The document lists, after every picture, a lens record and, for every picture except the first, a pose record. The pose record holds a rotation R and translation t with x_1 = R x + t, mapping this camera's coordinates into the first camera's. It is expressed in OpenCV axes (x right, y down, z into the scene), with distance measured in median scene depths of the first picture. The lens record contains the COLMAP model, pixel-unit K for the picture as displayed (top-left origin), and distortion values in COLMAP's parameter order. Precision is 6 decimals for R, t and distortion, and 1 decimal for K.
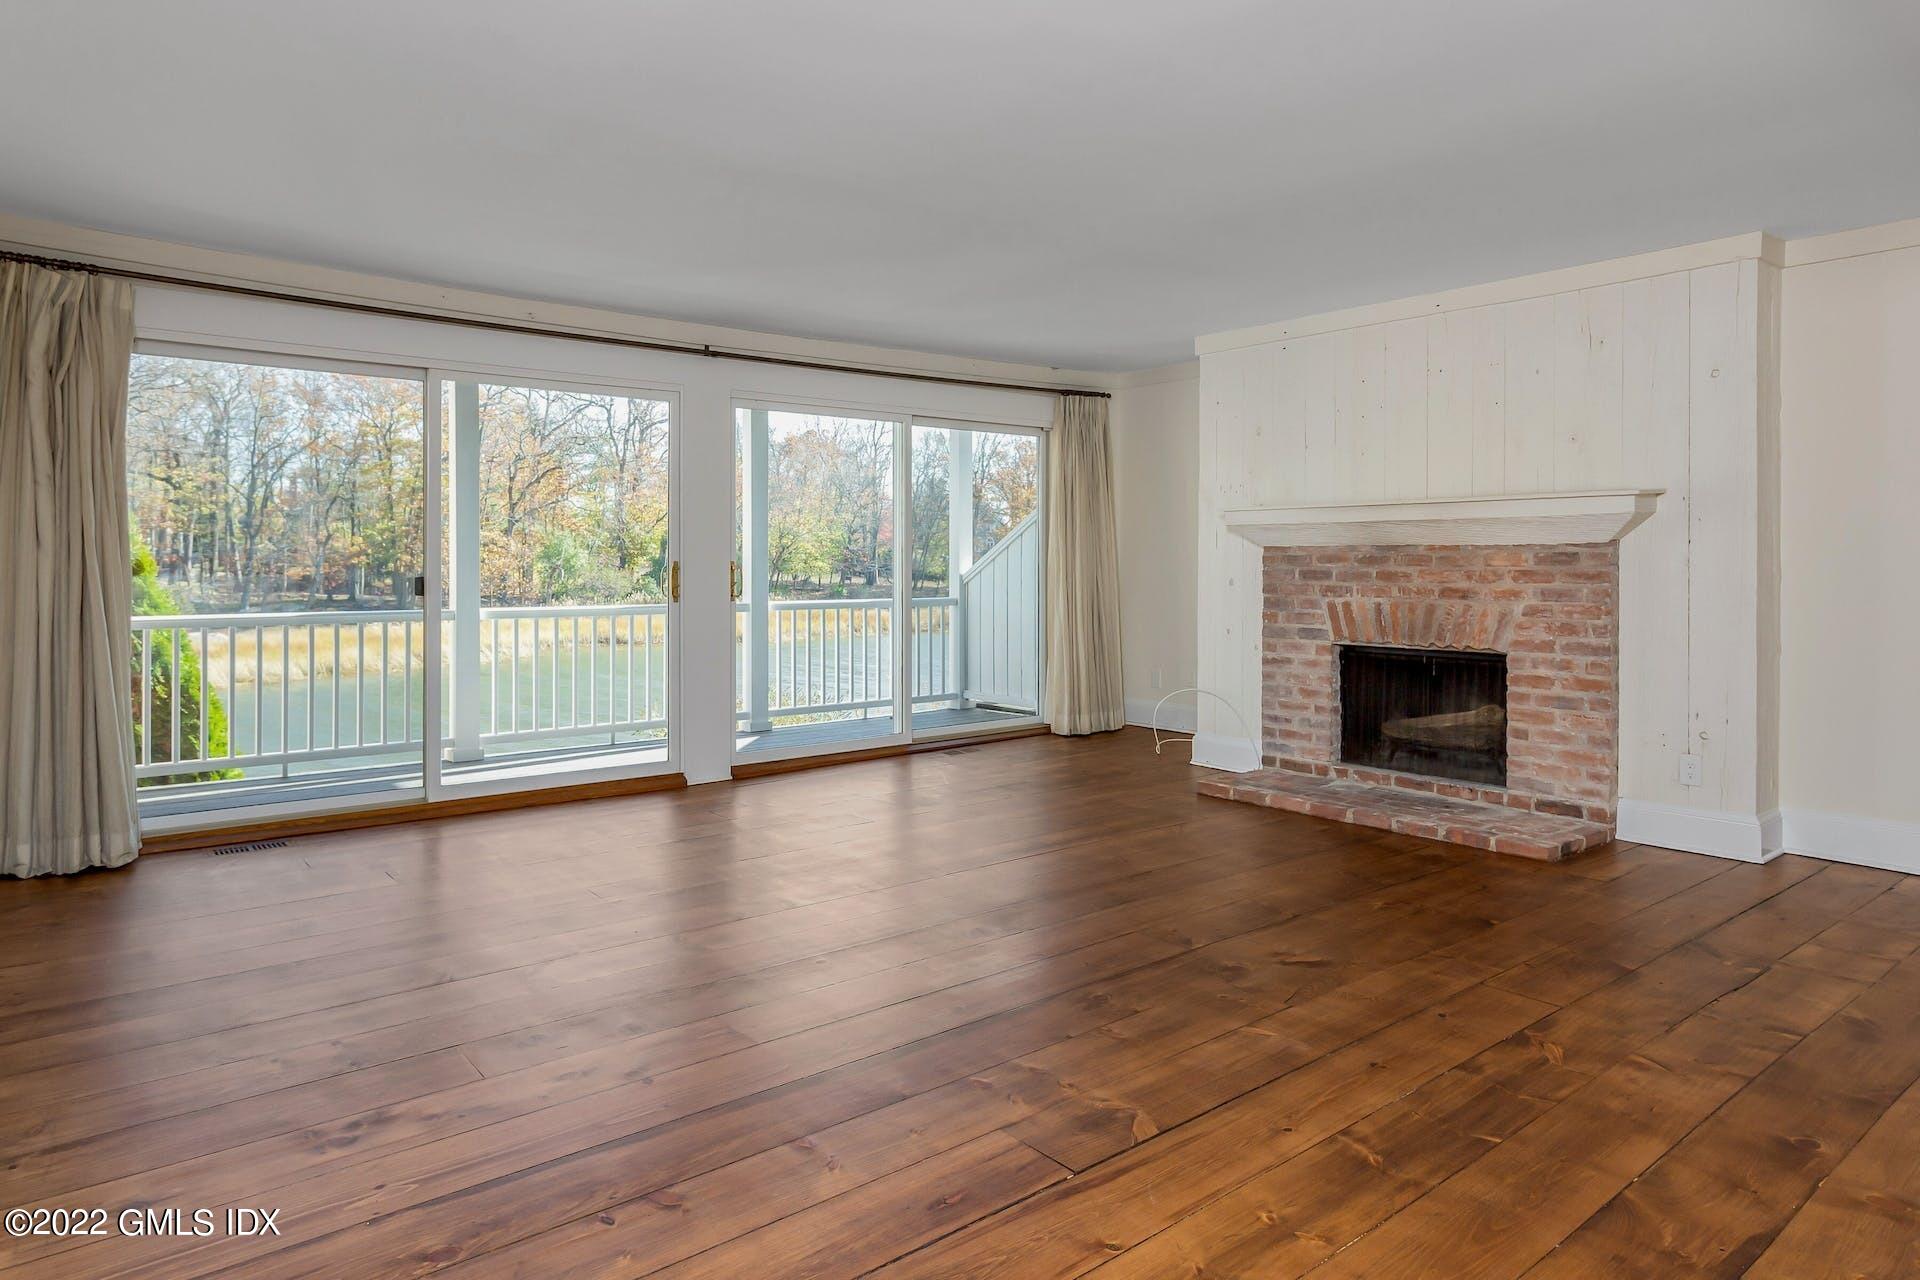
lens RADIAL K [[1157.0, 0, 971.3], [0, 1157.0, 566.5], [0, 0, 1]] dist [-0.006488, 0.001210]
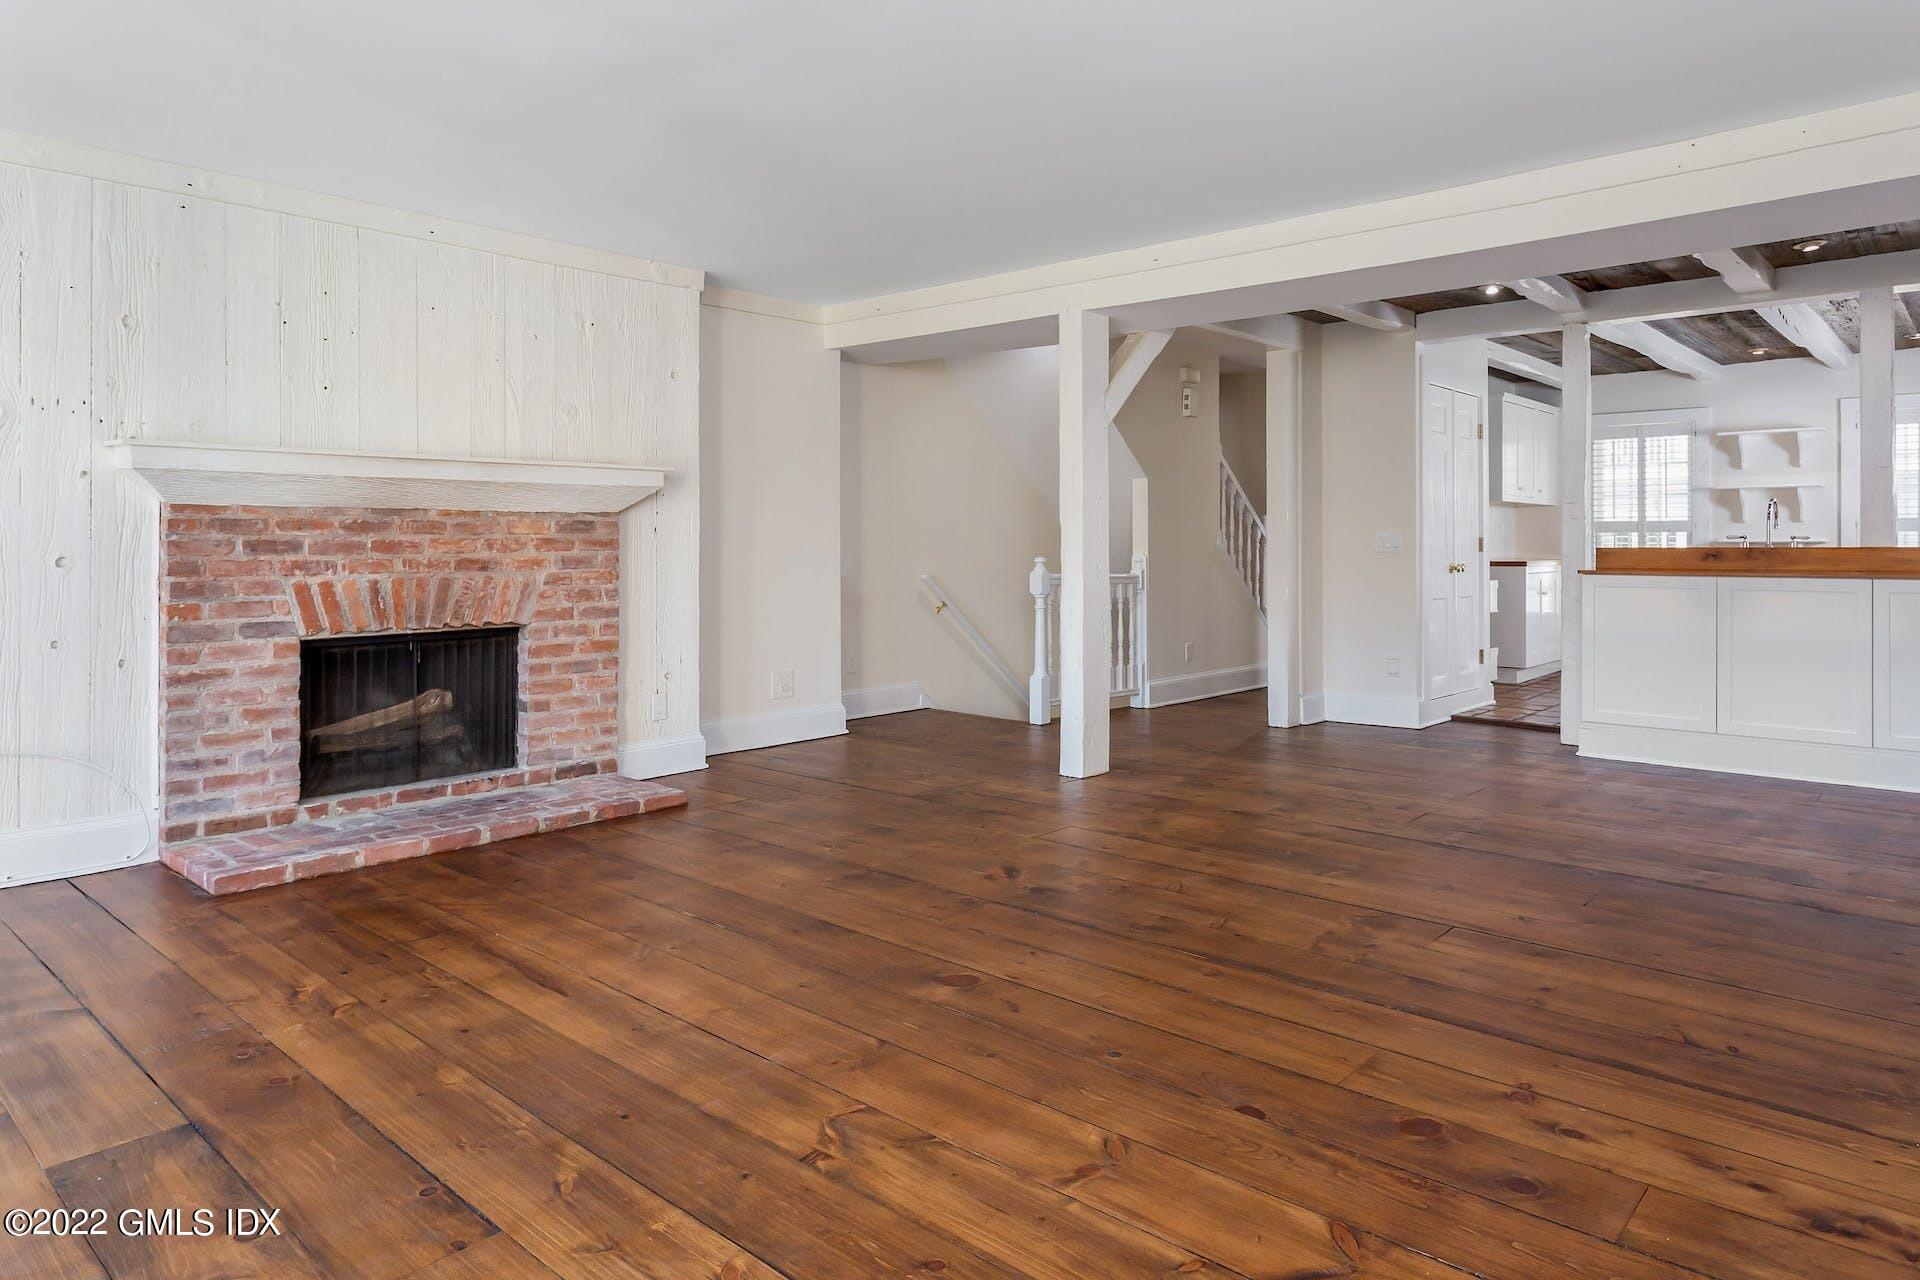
lens RADIAL K [[1184.8, 0, 983.8], [0, 1184.8, 544.1], [0, 0, 1]] dist [0.000419, -0.000336]
pose [[-0.153671, -0.002895, 0.988118, -0.515283], [0.006863, 0.999968, 0.003997, 0.006030], [-0.988098, 0.007395, -0.153647, 0.709136]]
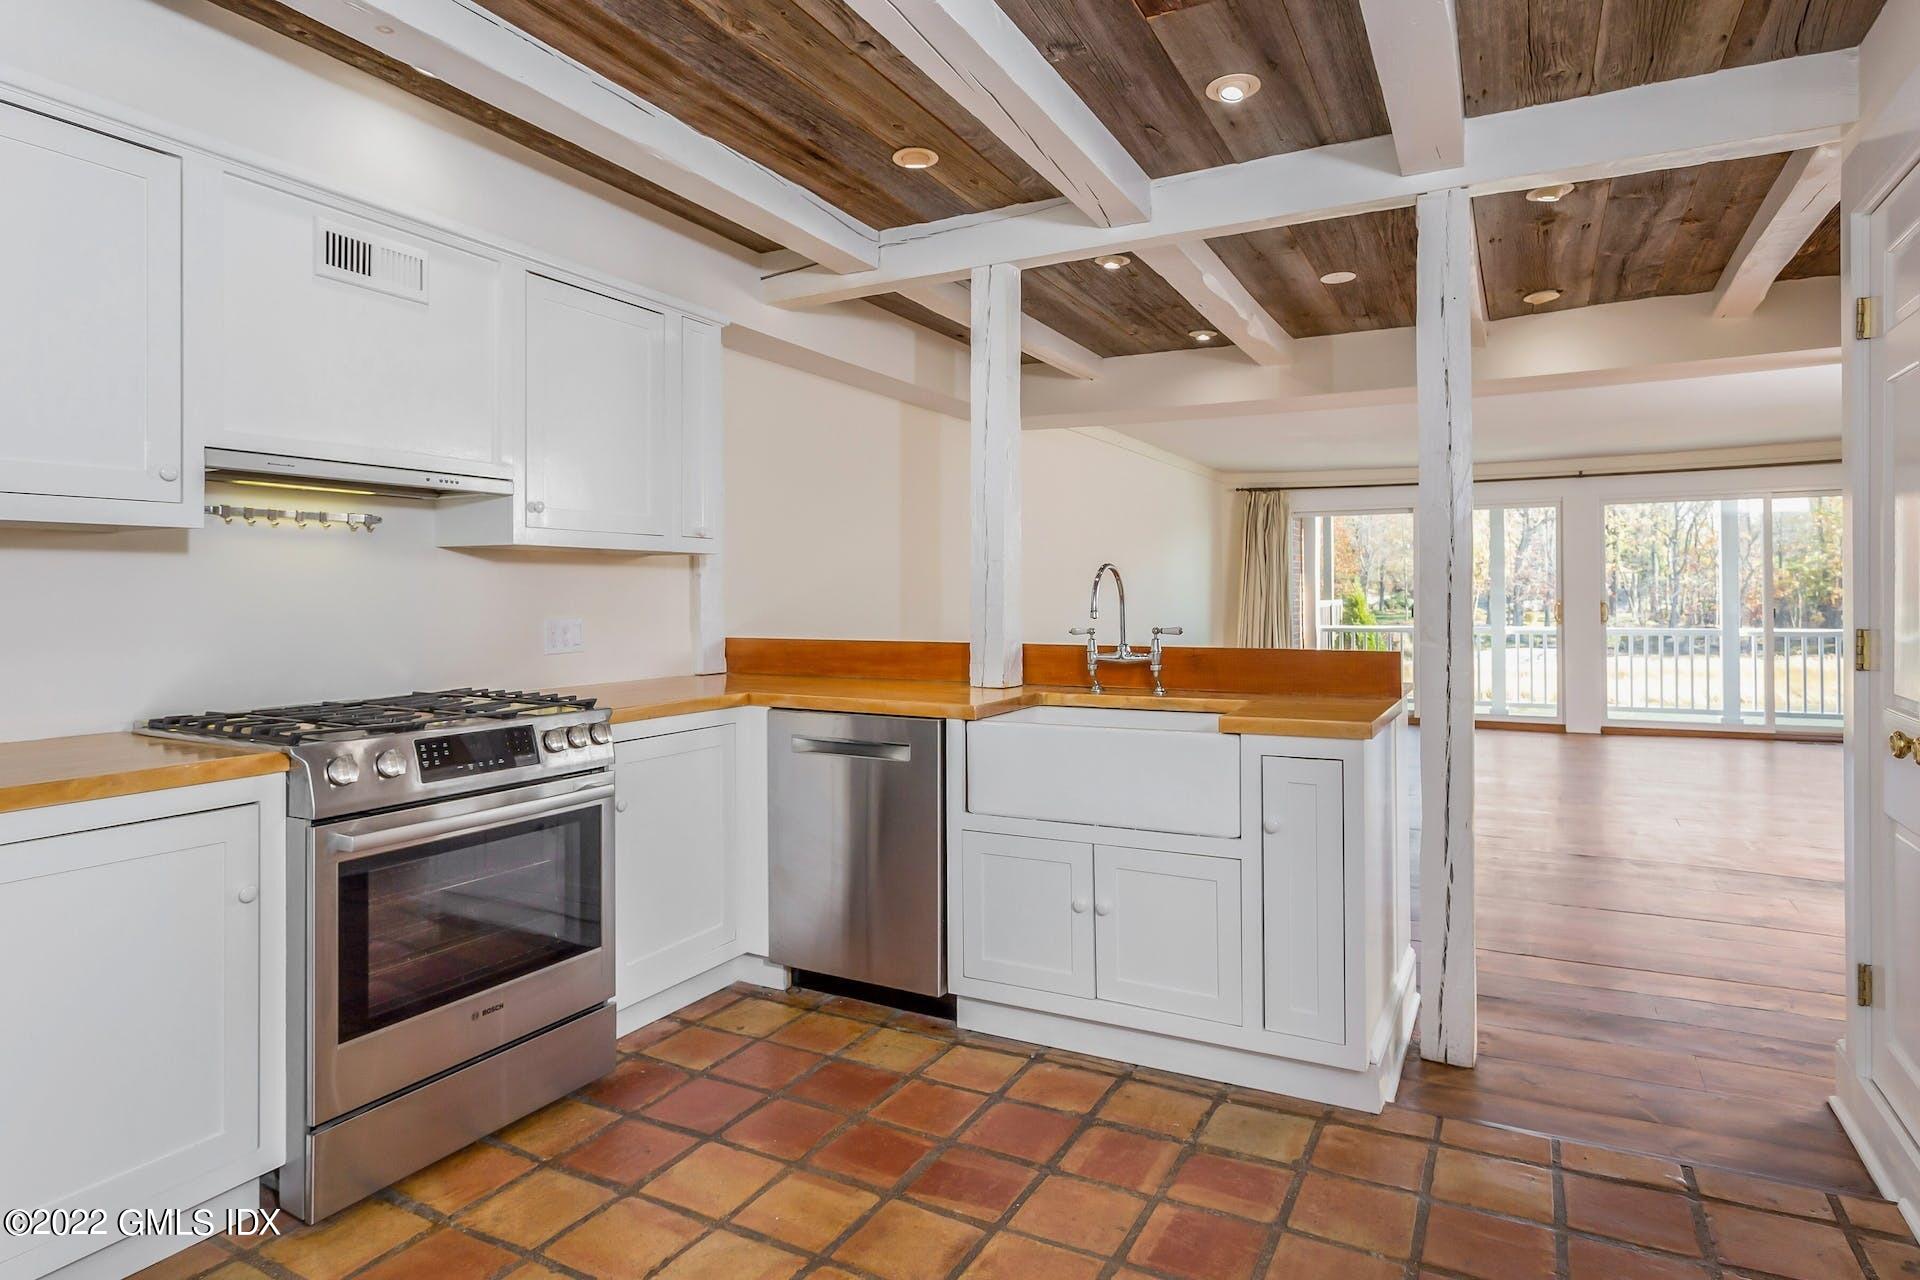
lens RADIAL K [[1070.2, 0, 959.9], [0, 1070.2, 591.7], [0, 0, 1]] dist [0.000226, 0.001027]
pose [[0.381792, -0.007585, -0.924217, 0.923214], [0.000653, 0.999968, -0.007937, -0.006095], [0.924248, 0.002427, 0.381785, -0.451890]]
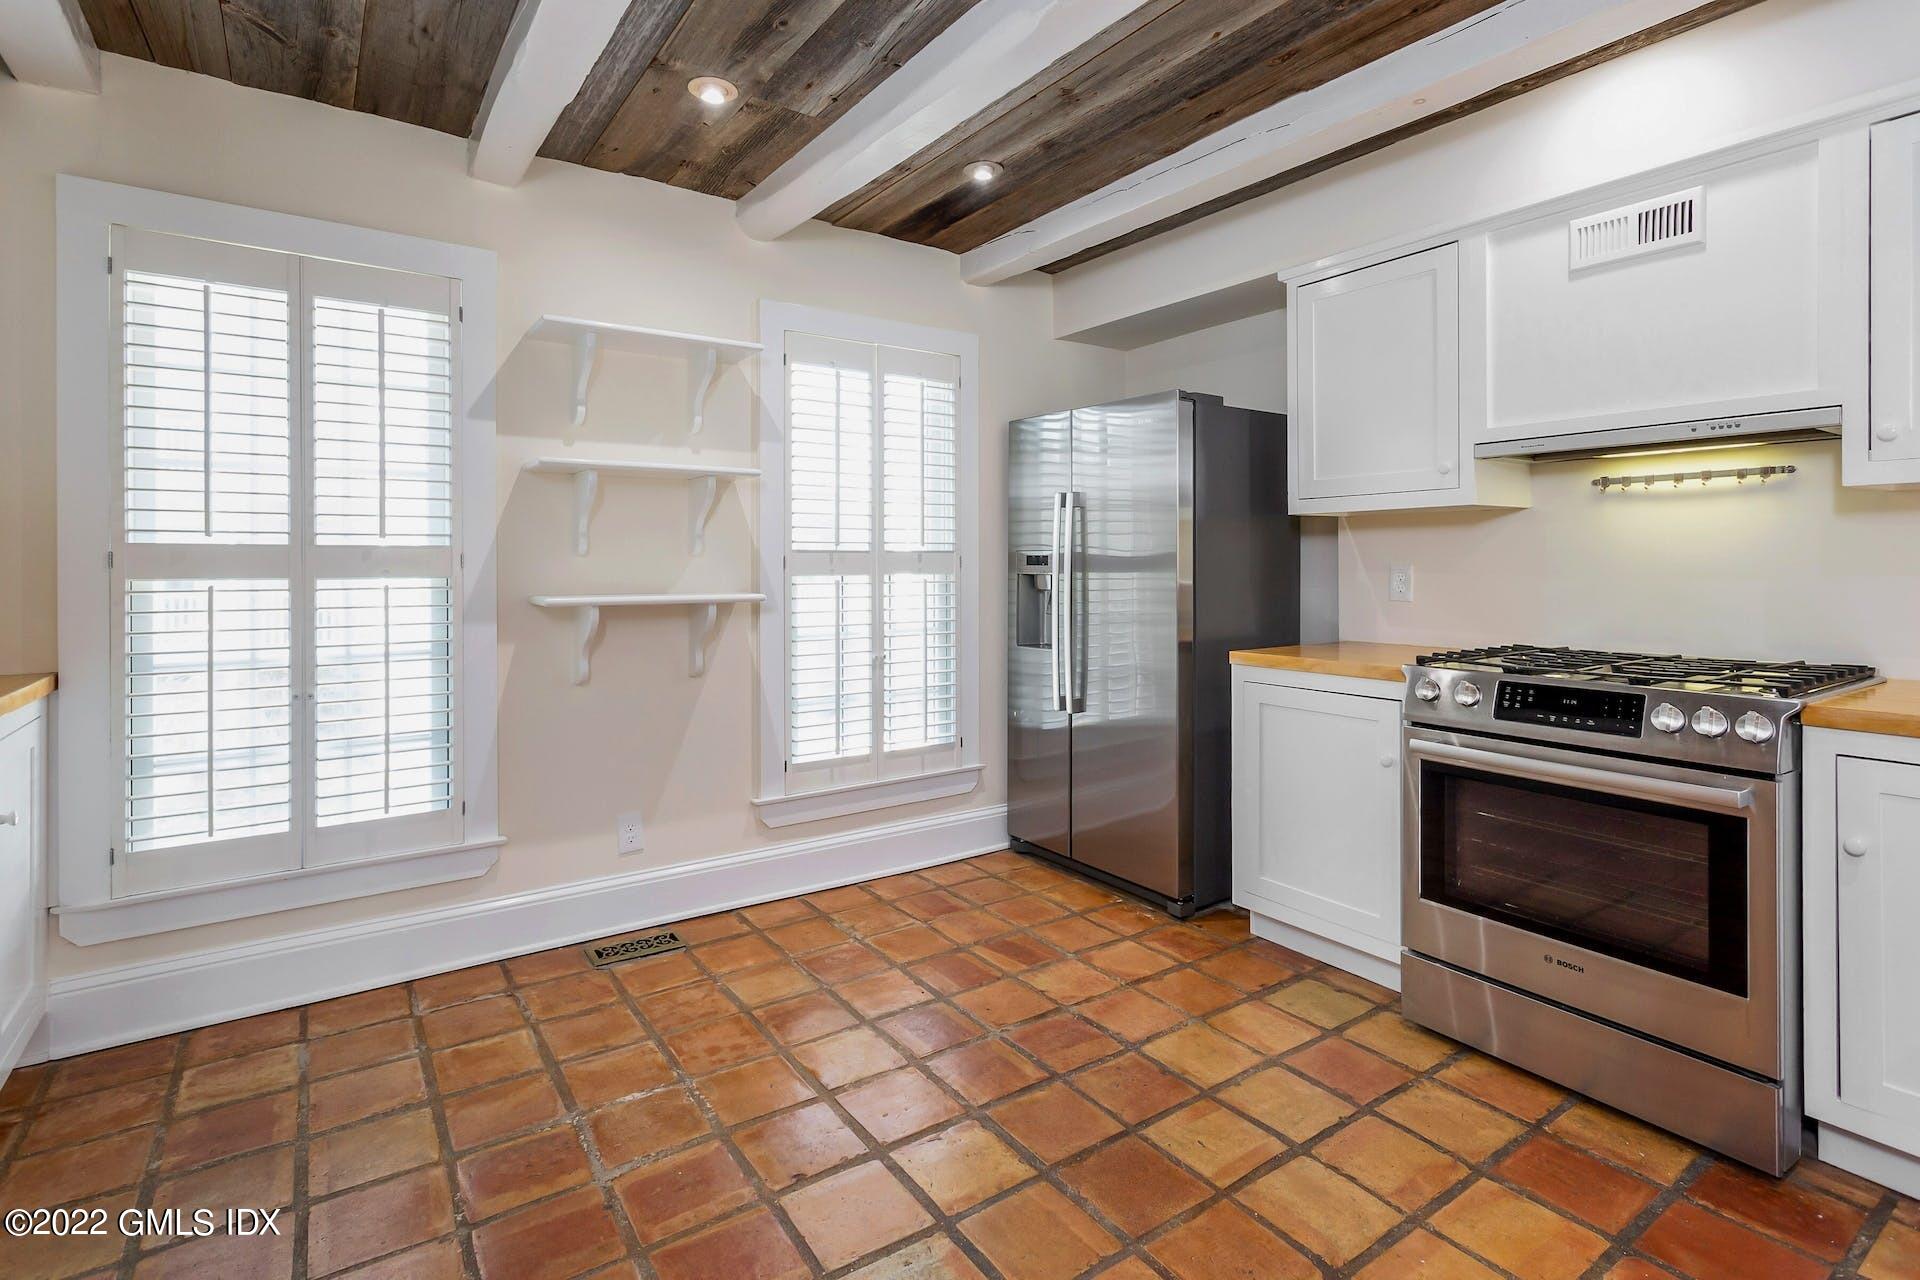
lens RADIAL K [[918.5, 0, 951.9], [0, 918.5, 571.2], [0, 0, 1]] dist [0.001887, 0.000409]
pose [[-0.996134, 0.000418, 0.087848, 0.664958], [0.001625, 0.999905, 0.013664, -0.006058], [-0.087834, 0.013754, -0.996040, -0.068207]]
